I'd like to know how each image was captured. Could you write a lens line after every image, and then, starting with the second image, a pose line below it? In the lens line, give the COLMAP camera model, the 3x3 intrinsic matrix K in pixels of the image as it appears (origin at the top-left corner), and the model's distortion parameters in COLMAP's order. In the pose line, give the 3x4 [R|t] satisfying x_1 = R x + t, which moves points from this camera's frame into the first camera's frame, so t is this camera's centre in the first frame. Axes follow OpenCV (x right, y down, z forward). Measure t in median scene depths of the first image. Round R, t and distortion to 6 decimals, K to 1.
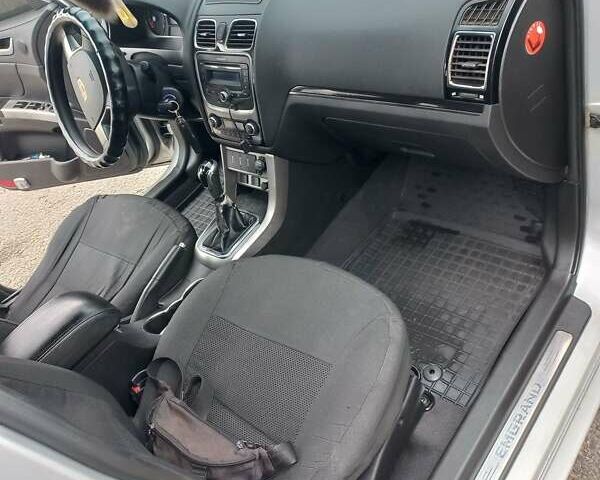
lens RADIAL K [[576.0, 0, 302.6], [0, 576.0, 228.9], [0, 0, 1]] dist [0.100532, -0.161040]
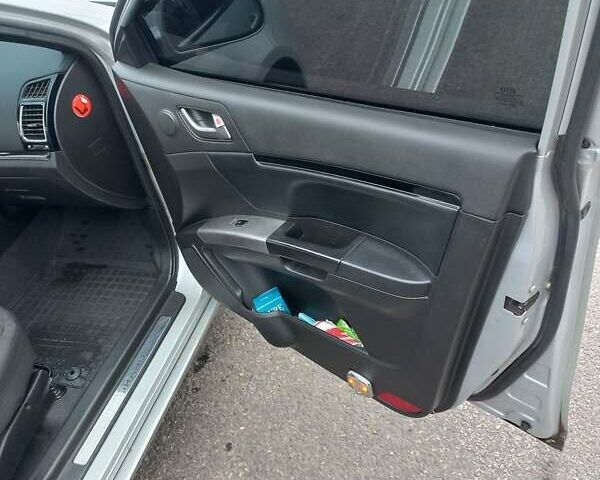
lens RADIAL K [[576.0, 0, 302.6], [0, 576.0, 228.9], [0, 0, 1]] dist [0.100532, -0.161040]
pose [[0.918413, -0.117031, 0.377918, 0.240445], [0.172030, 0.978344, -0.115100, 0.175798], [-0.356264, 0.170723, 0.918656, -0.356917]]
